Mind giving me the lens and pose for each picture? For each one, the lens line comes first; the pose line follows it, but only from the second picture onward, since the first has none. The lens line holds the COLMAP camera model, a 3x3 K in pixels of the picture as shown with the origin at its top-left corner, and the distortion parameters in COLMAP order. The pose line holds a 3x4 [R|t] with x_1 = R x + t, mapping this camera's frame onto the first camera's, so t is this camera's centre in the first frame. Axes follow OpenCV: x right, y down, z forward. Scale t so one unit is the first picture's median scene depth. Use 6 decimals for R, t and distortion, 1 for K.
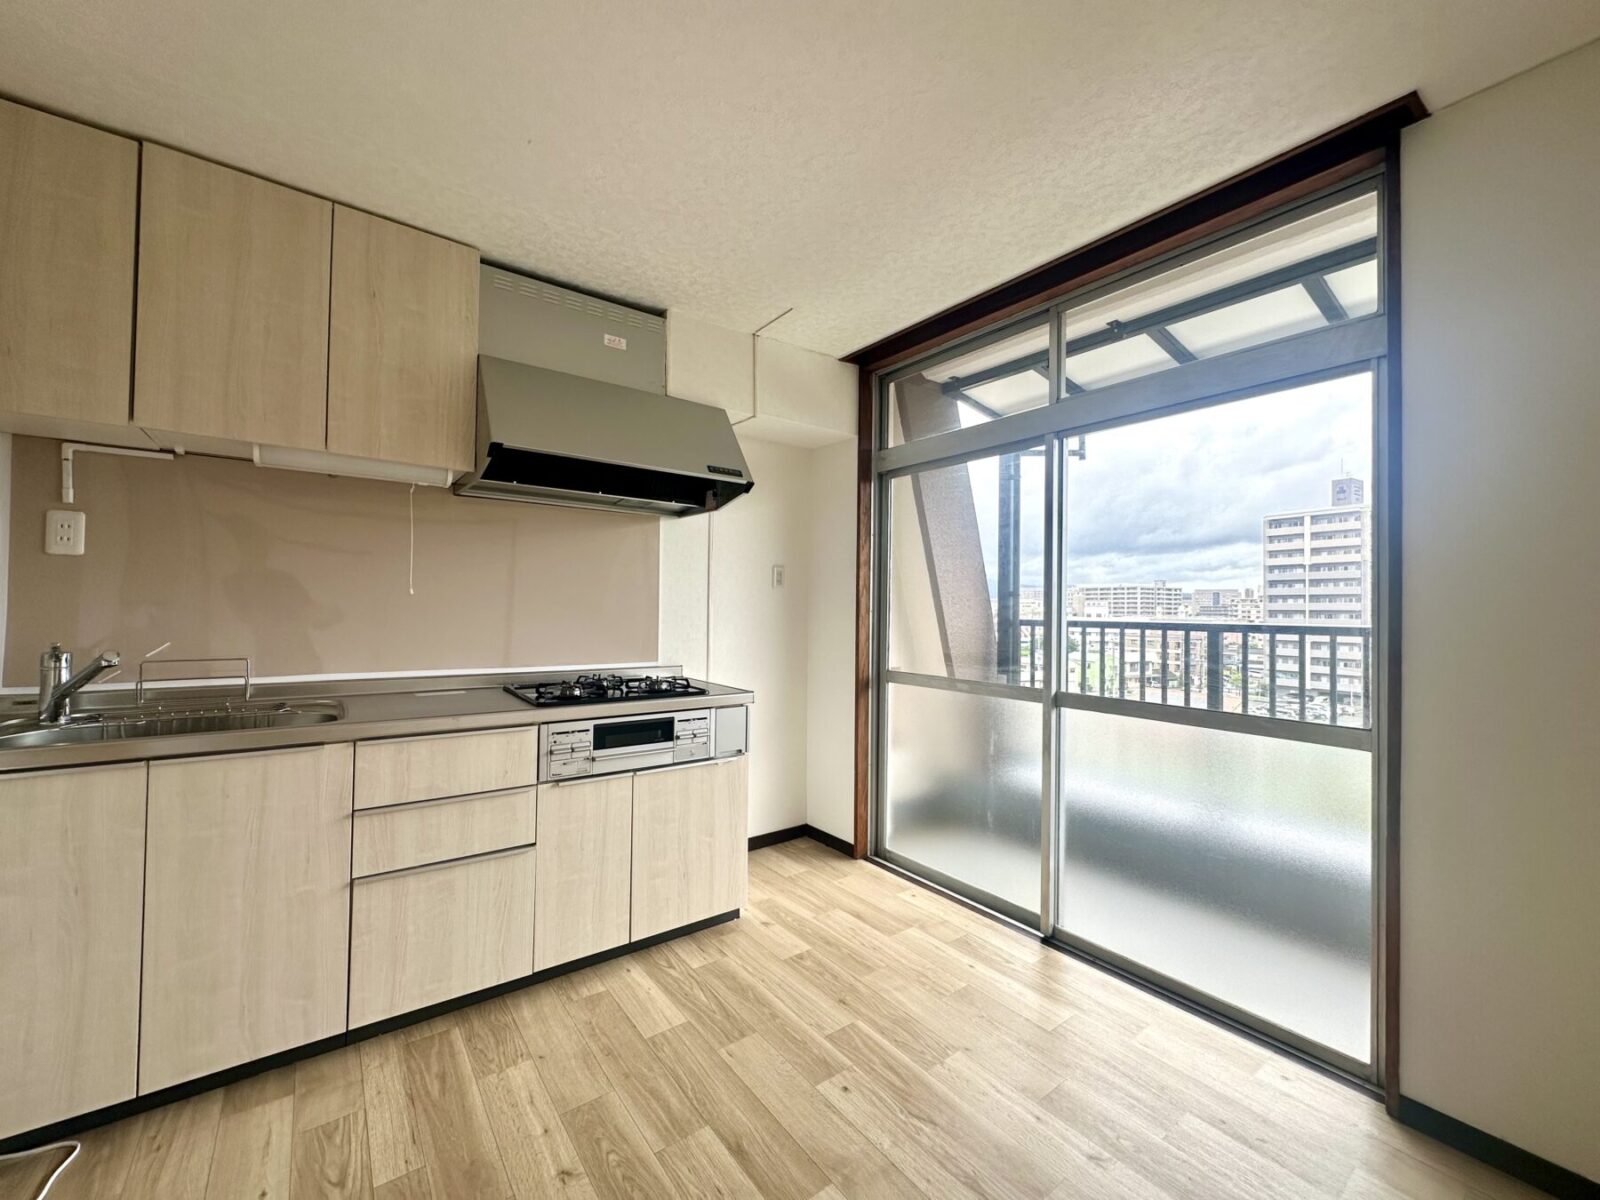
lens RADIAL K [[637.4, 0, 800.0], [0, 637.4, 600.0], [0, 0, 1]] dist [-0.000860, 0.000336]
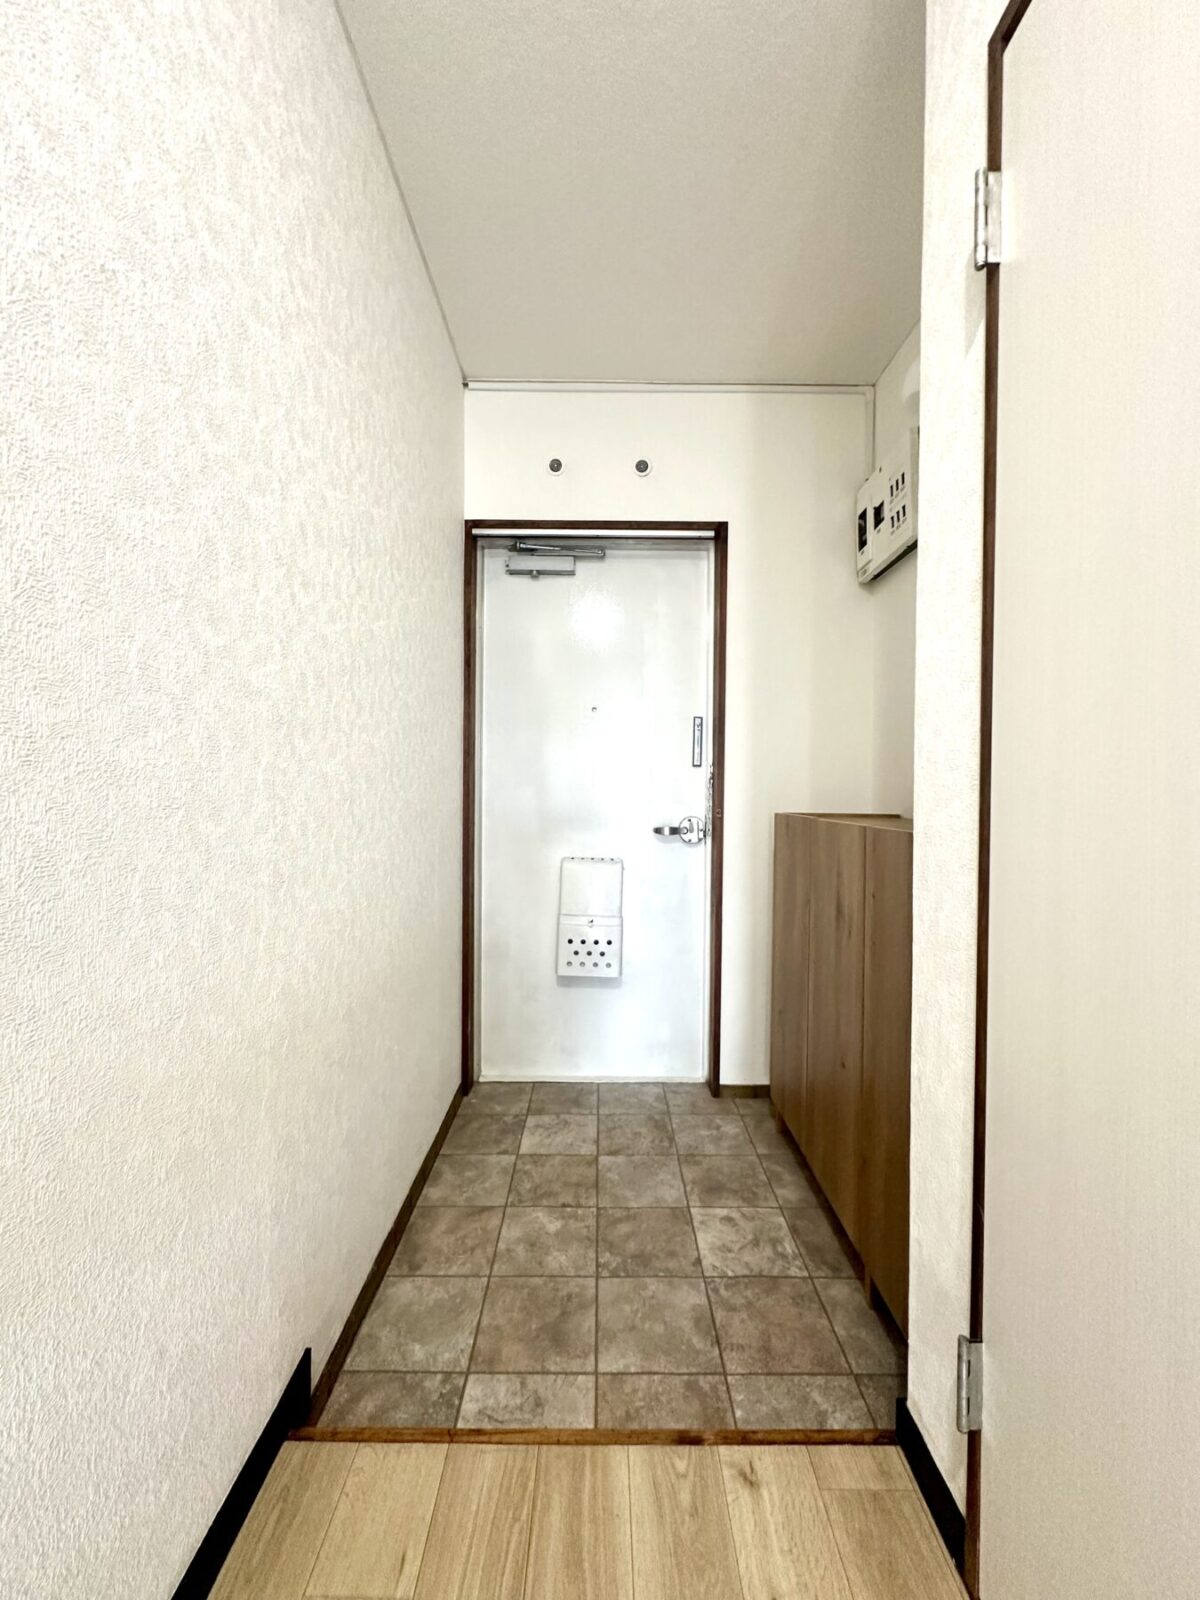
lens RADIAL K [[637.4, 0, 600.0], [0, 637.4, 800.0], [0, 0, 1]] dist [-0.000860, 0.000336]
pose [[-0.792997, -0.032104, 0.608379, -0.478609], [-0.032195, 0.999424, 0.010774, 0.126327], [-0.608374, -0.011043, -0.793574, 1.242019]]
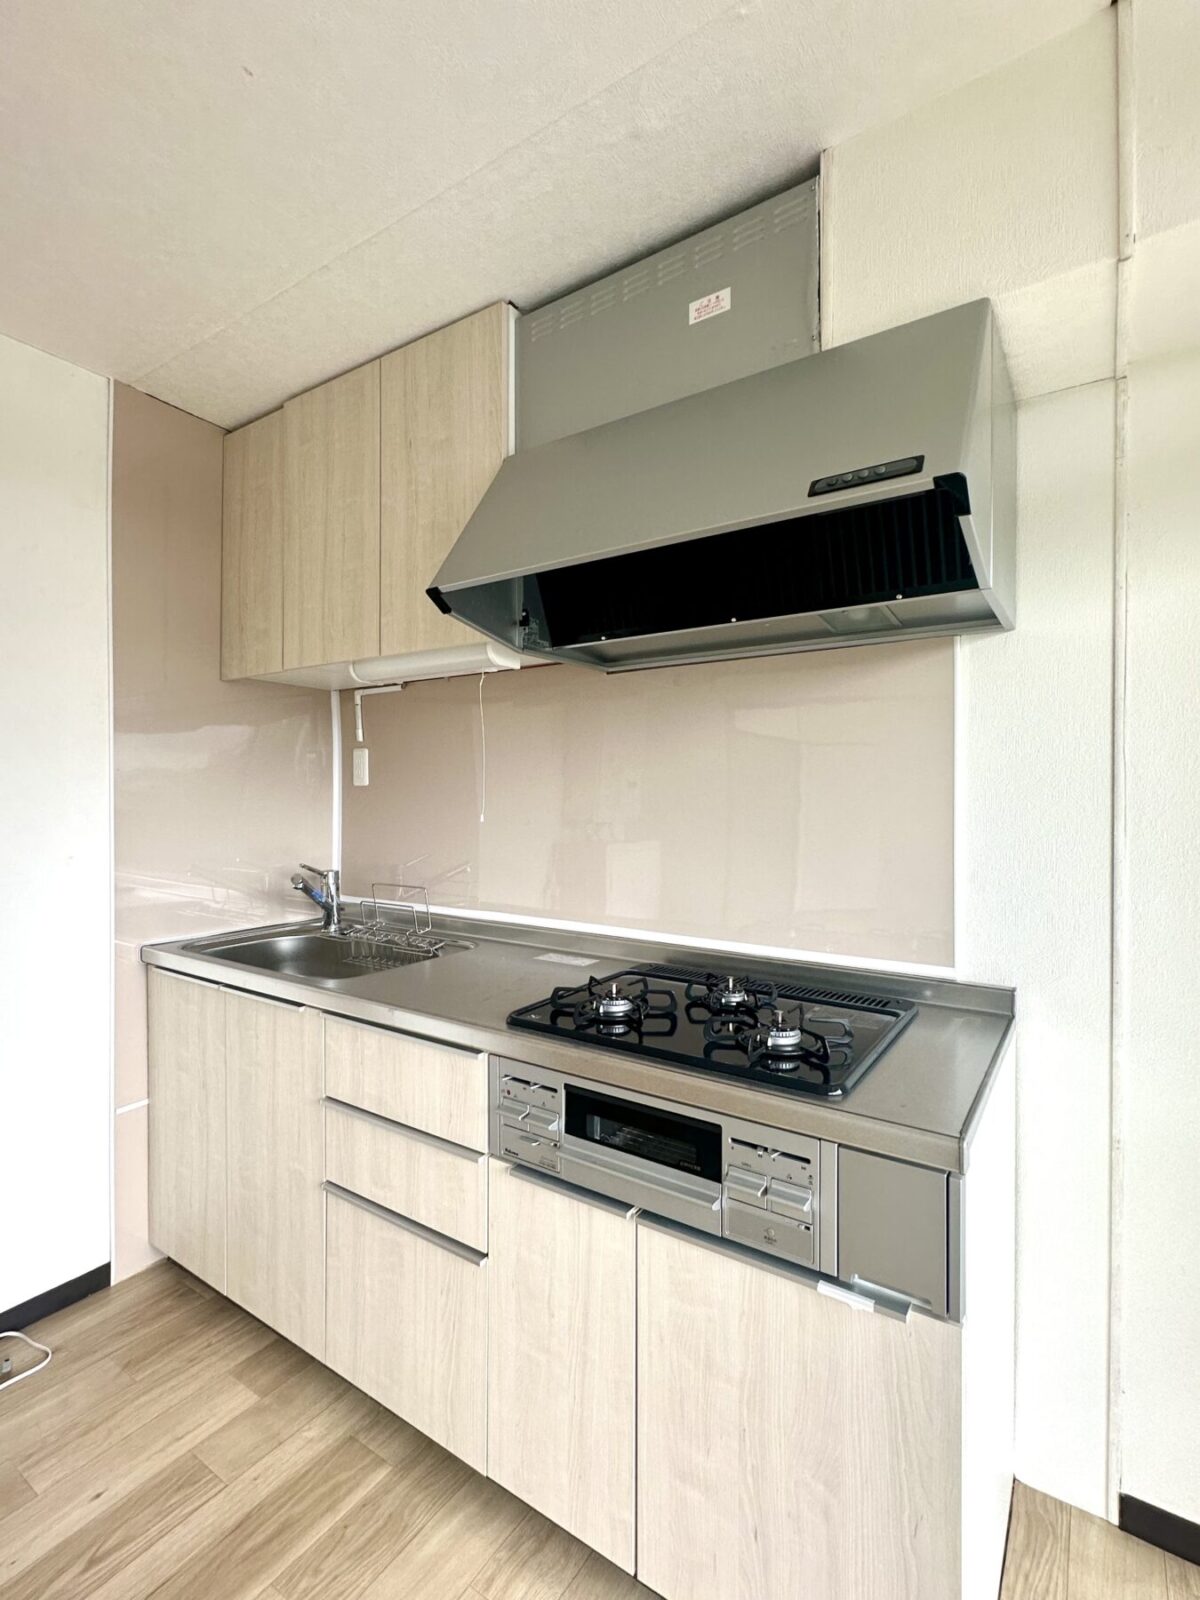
lens RADIAL K [[748.9, 0, 600.0], [0, 748.9, 800.0], [0, 0, 1]] dist [0.001363, -0.000048]
pose [[0.325380, -0.008267, -0.945547, 0.296801], [0.014496, 0.999888, -0.003753, -0.033037], [0.945472, -0.012485, 0.325464, 0.968686]]
